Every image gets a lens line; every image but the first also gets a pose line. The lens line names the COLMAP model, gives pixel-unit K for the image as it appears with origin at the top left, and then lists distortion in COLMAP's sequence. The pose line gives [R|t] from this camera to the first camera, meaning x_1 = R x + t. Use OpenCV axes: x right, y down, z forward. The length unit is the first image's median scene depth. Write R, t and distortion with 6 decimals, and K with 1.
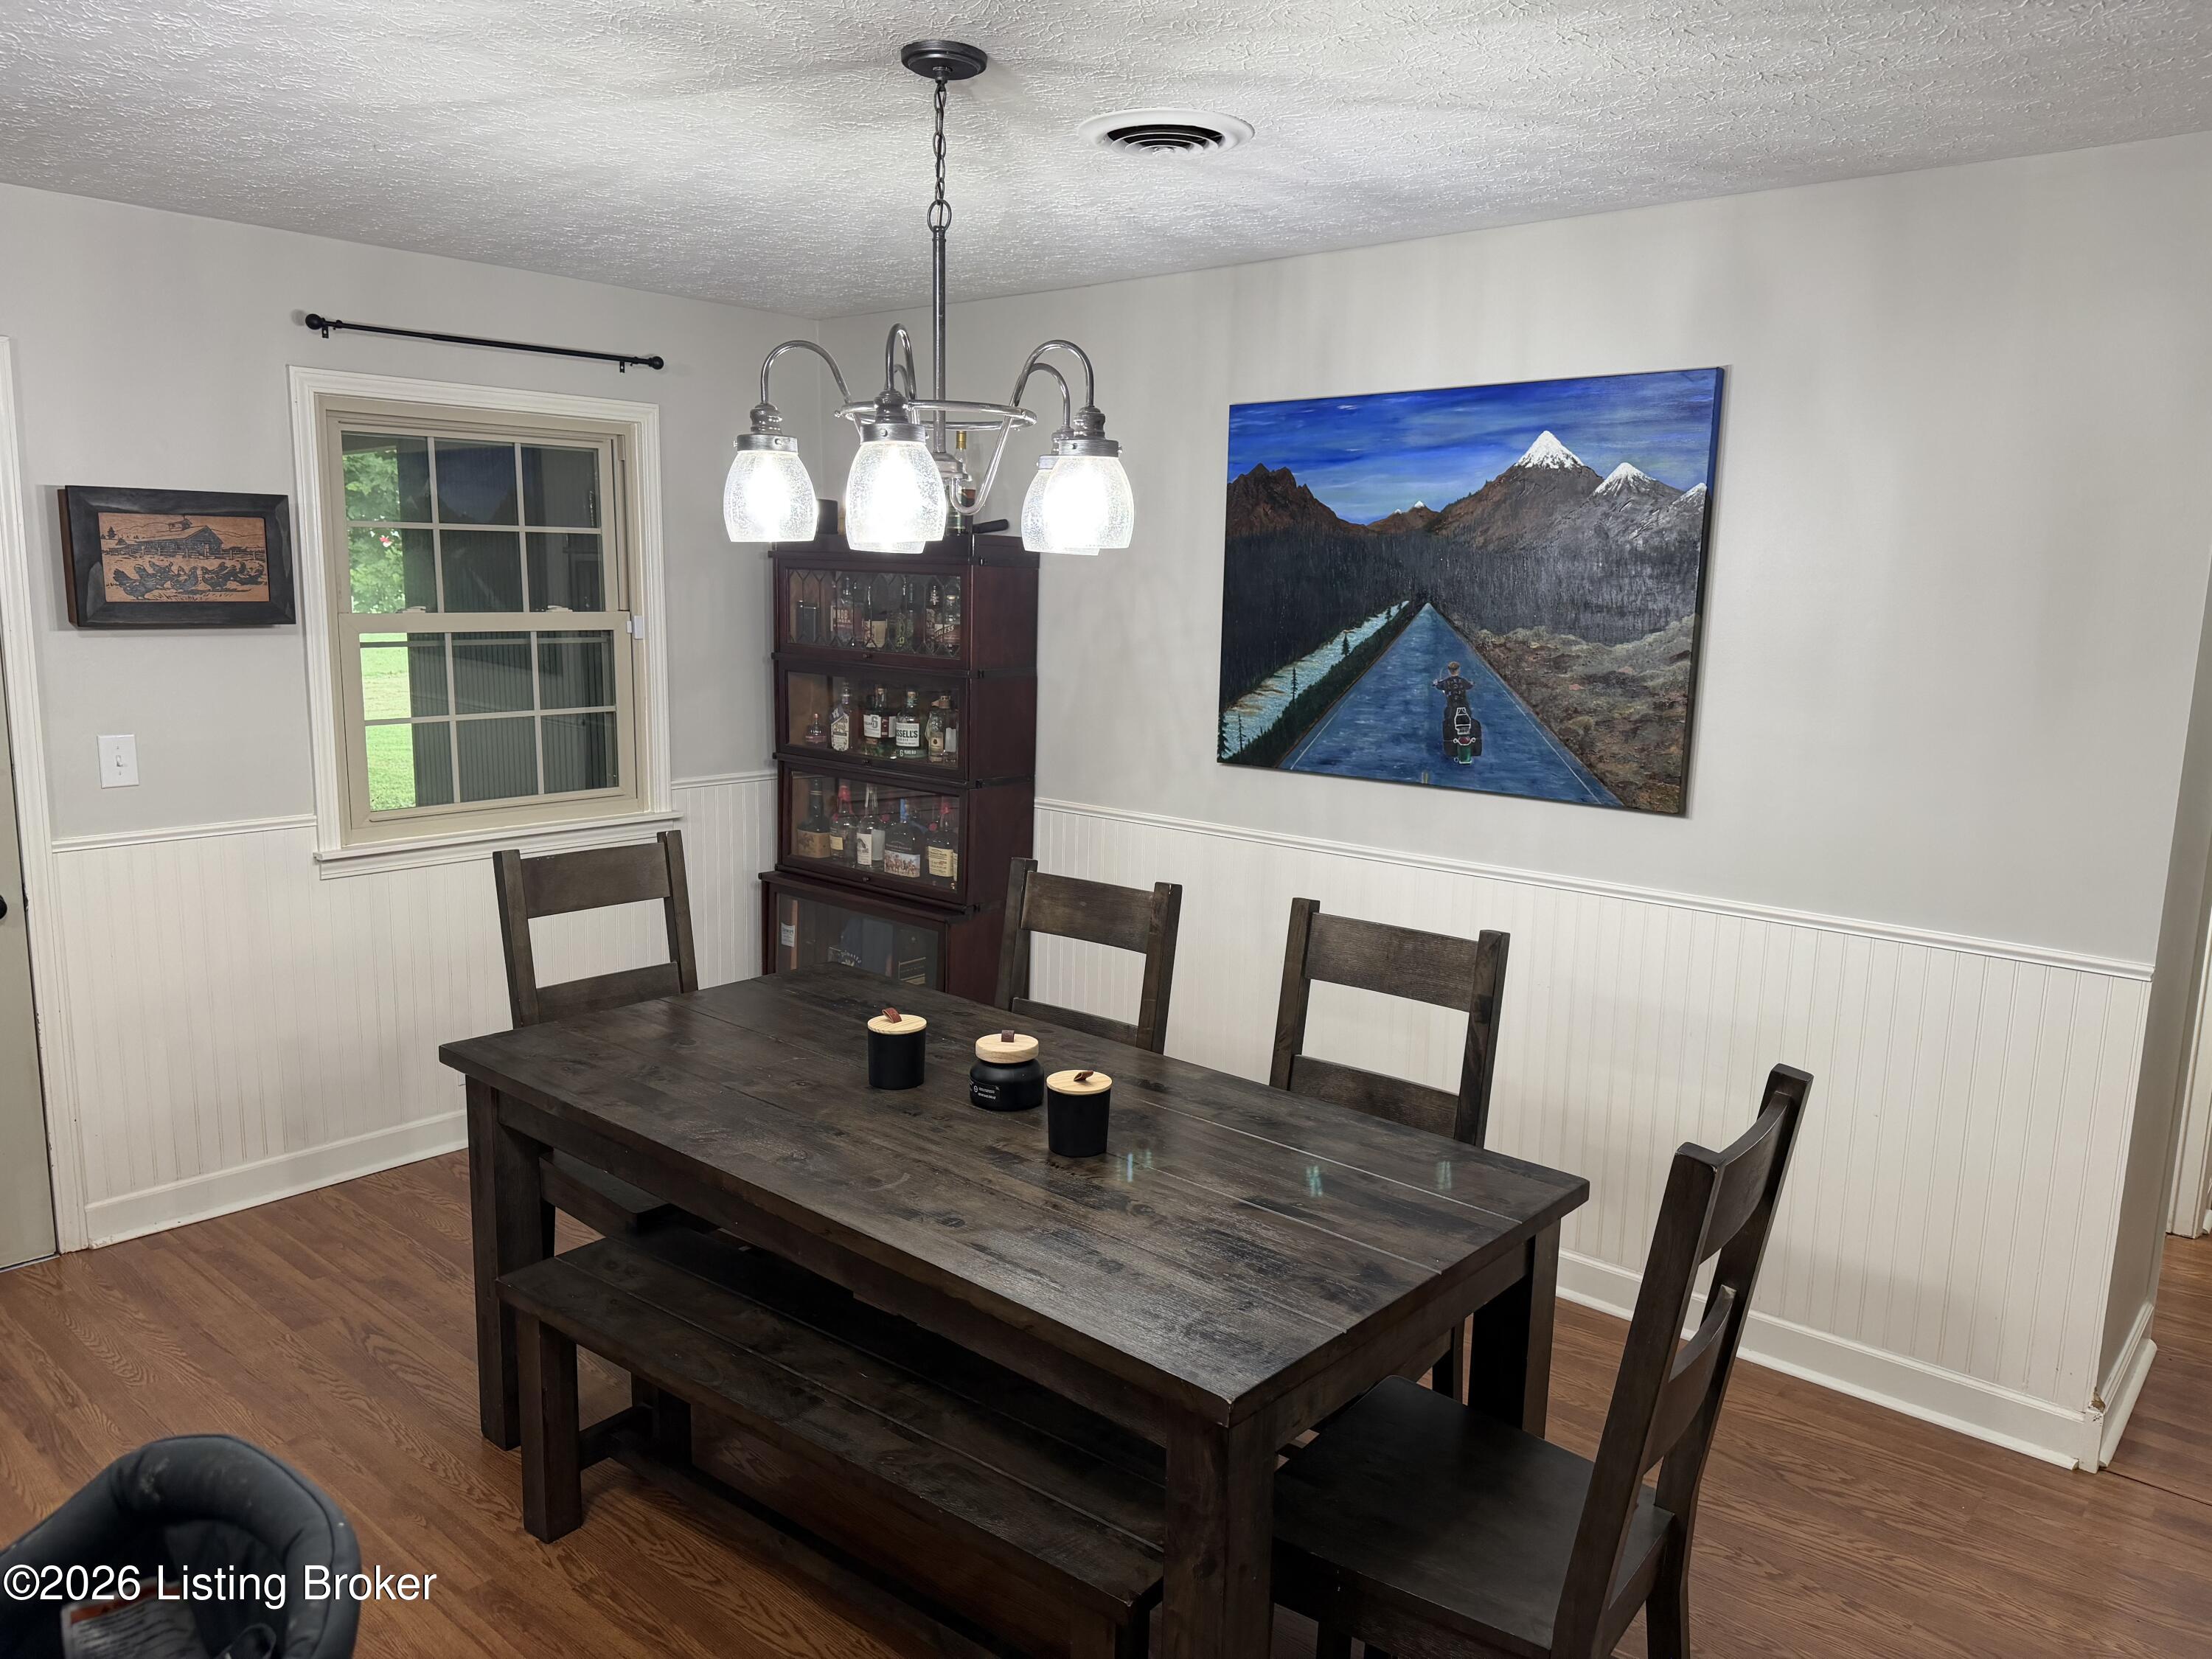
lens RADIAL K [[1527.2, 0, 1101.8], [0, 1527.2, 839.9], [0, 0, 1]] dist [0.008917, -0.010803]
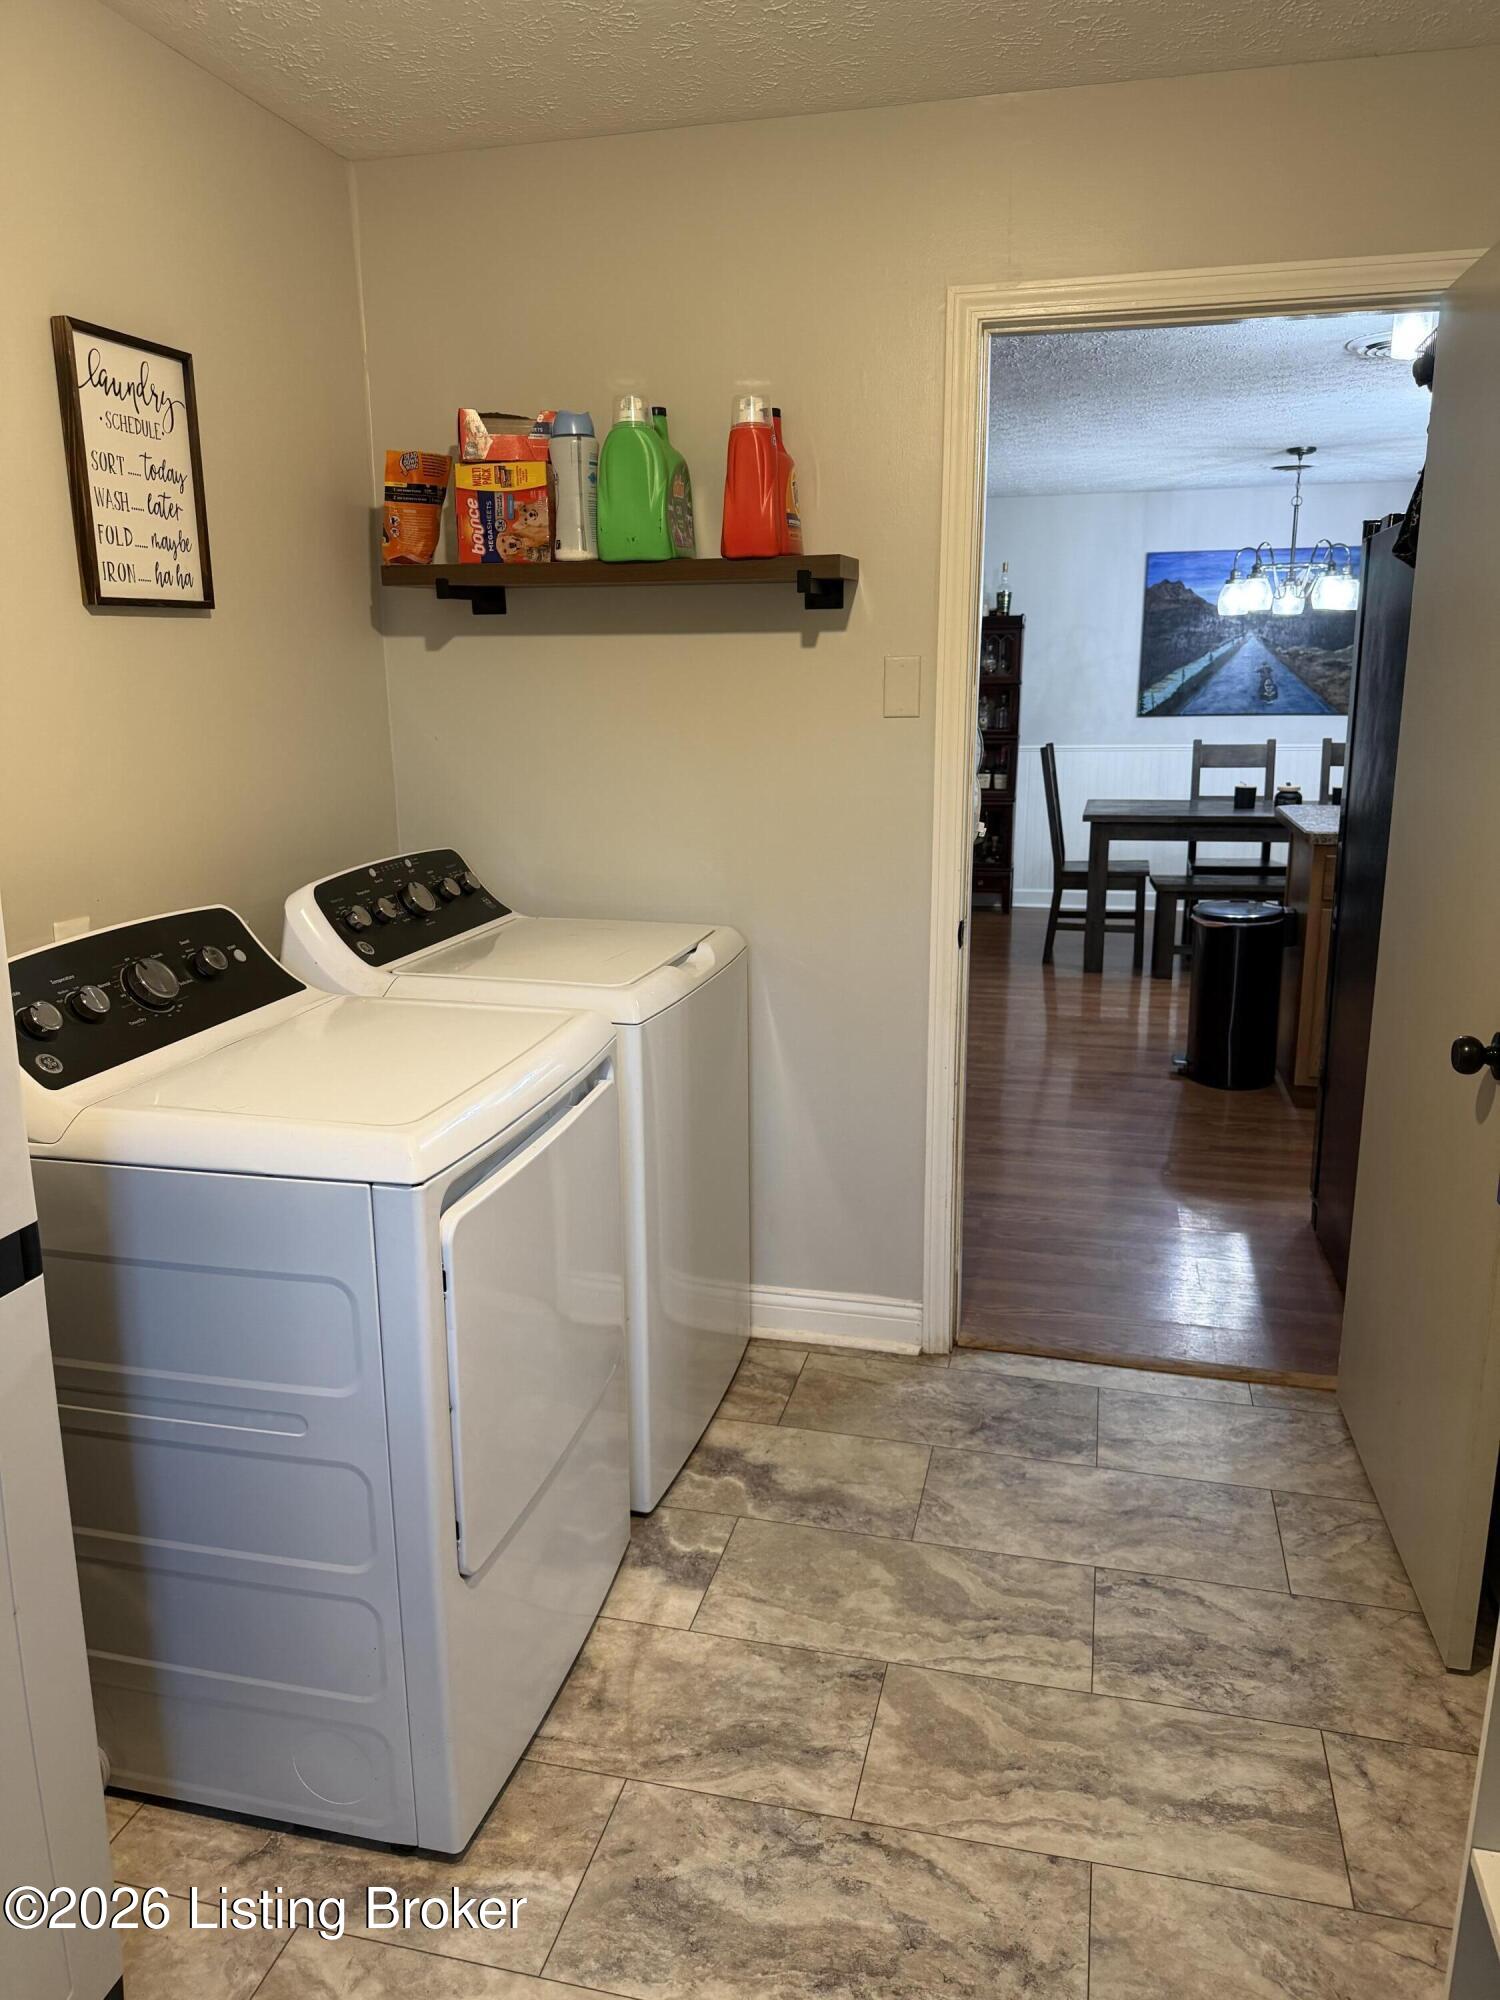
lens RADIAL K [[1380.8, 0, 754.2], [0, 1380.8, 1003.5], [0, 0, 1]] dist [0.008917, -0.010803]
pose [[0.885754, -0.138594, 0.442980, -1.539014], [0.109818, 0.989859, 0.090110, 0.136312], [-0.450976, -0.031168, 0.891992, -0.627008]]
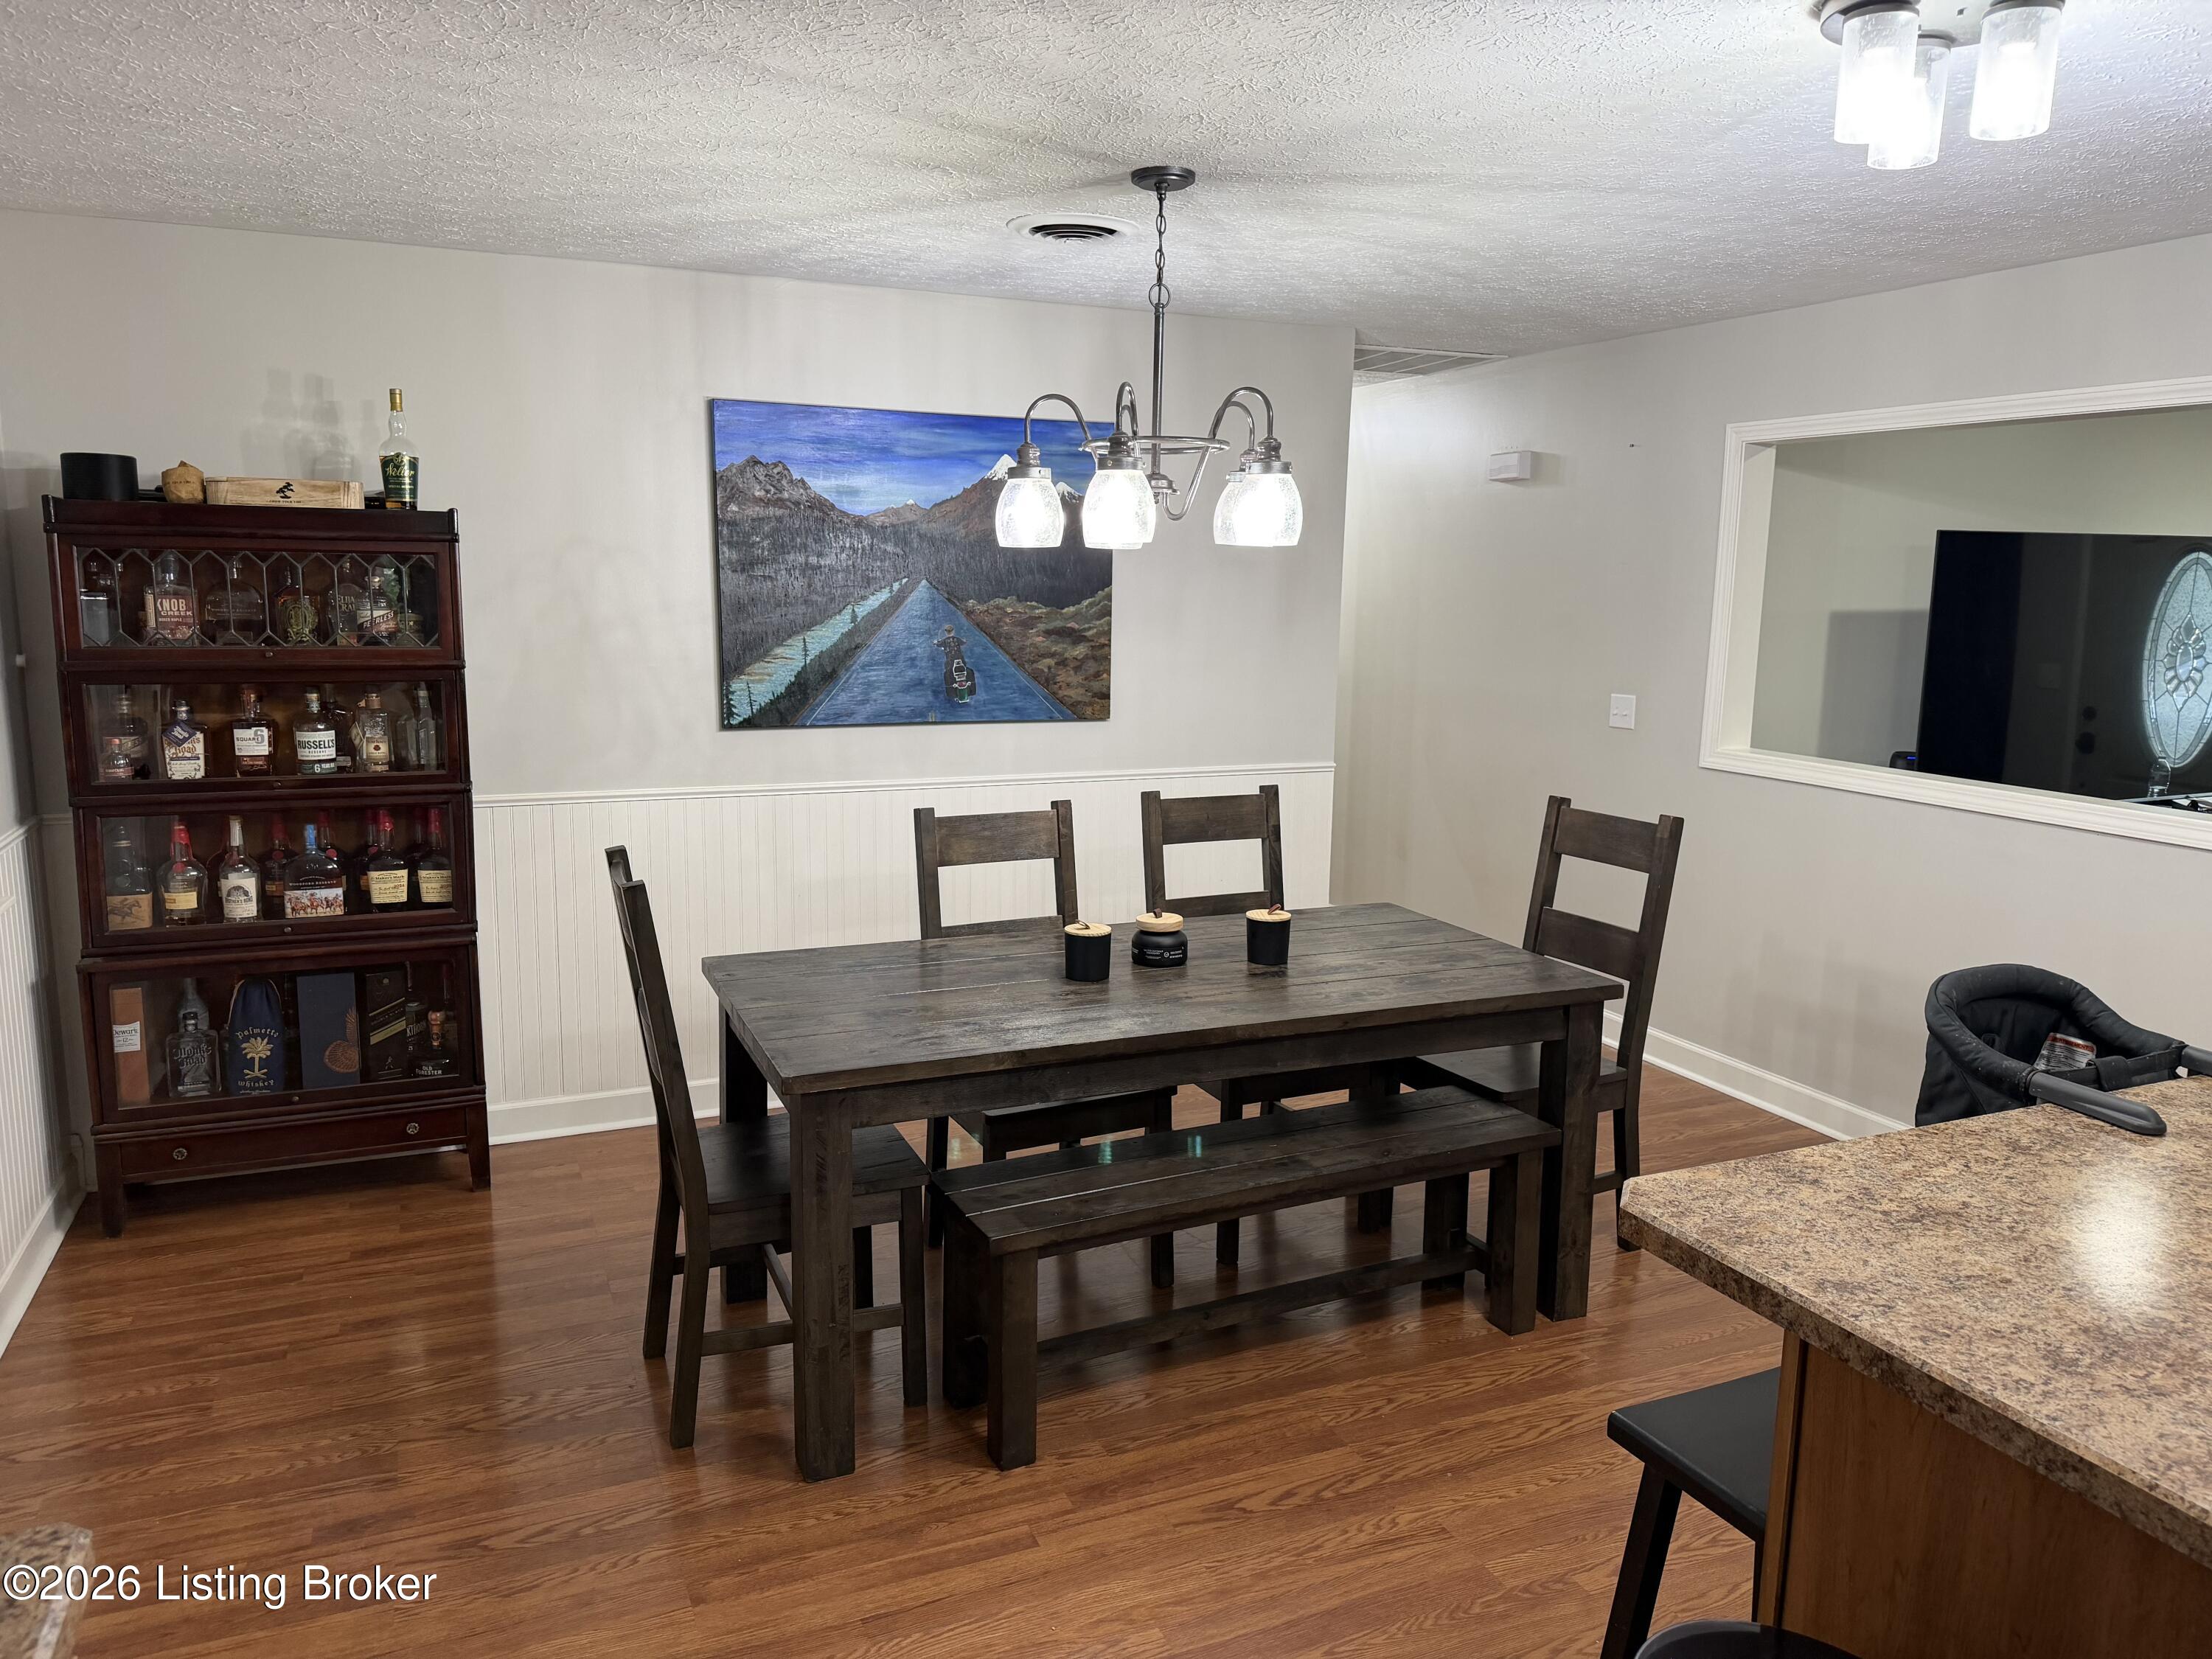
lens RADIAL K [[1527.2, 0, 1119.5], [0, 1527.2, 847.9], [0, 0, 1]] dist [0.008917, -0.010803]
pose [[0.401120, -0.173545, 0.899436, -0.901750], [0.142394, 0.981767, 0.125928, -0.072177], [-0.904891, 0.077562, 0.418518, 0.331591]]
